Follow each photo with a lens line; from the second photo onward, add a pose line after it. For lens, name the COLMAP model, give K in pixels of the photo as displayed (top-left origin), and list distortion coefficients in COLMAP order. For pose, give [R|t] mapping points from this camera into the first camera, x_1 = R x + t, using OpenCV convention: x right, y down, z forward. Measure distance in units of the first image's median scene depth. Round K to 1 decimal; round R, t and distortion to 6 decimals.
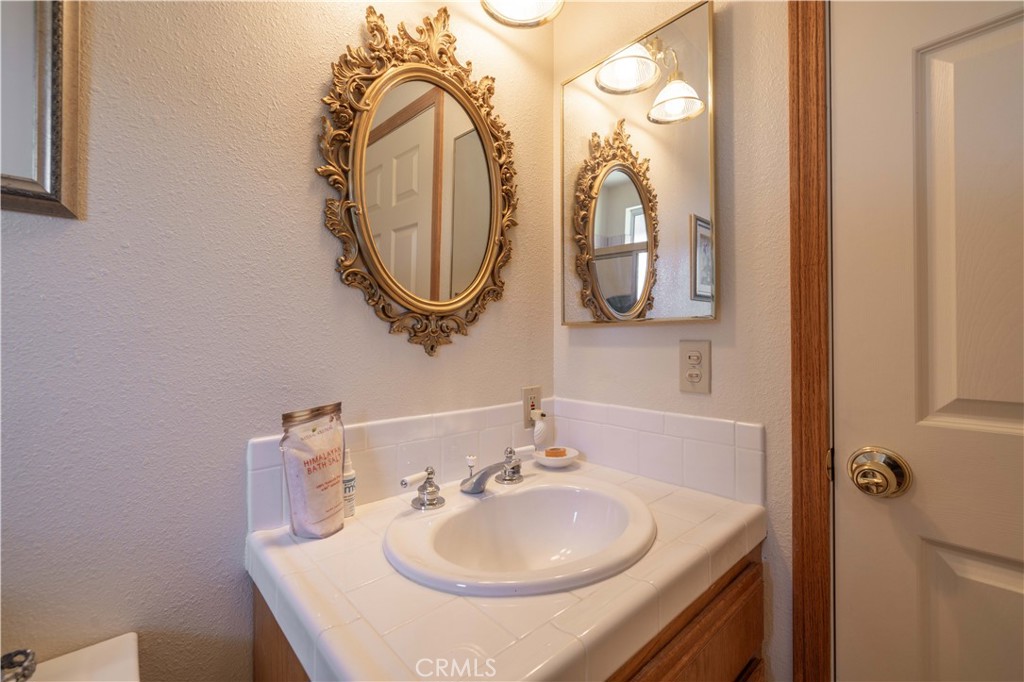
lens RADIAL K [[429.9, 0, 505.2], [0, 429.9, 338.8], [0, 0, 1]] dist [-0.001763, -0.000110]
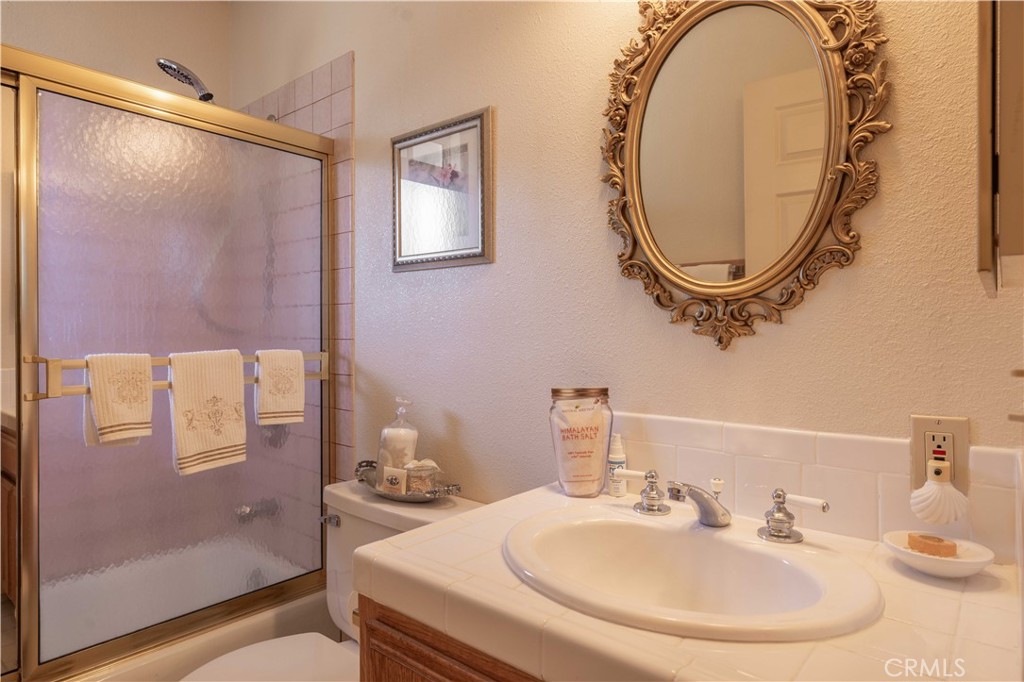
lens RADIAL K [[584.6, 0, 512.0], [0, 584.6, 341.0], [0, 0, 1]] dist [-0.002810, -0.000367]
pose [[0.140852, 0.014831, -0.989920, 0.949984], [0.005811, 0.999858, 0.015807, 0.003541], [0.990014, -0.007979, 0.140745, 0.505270]]
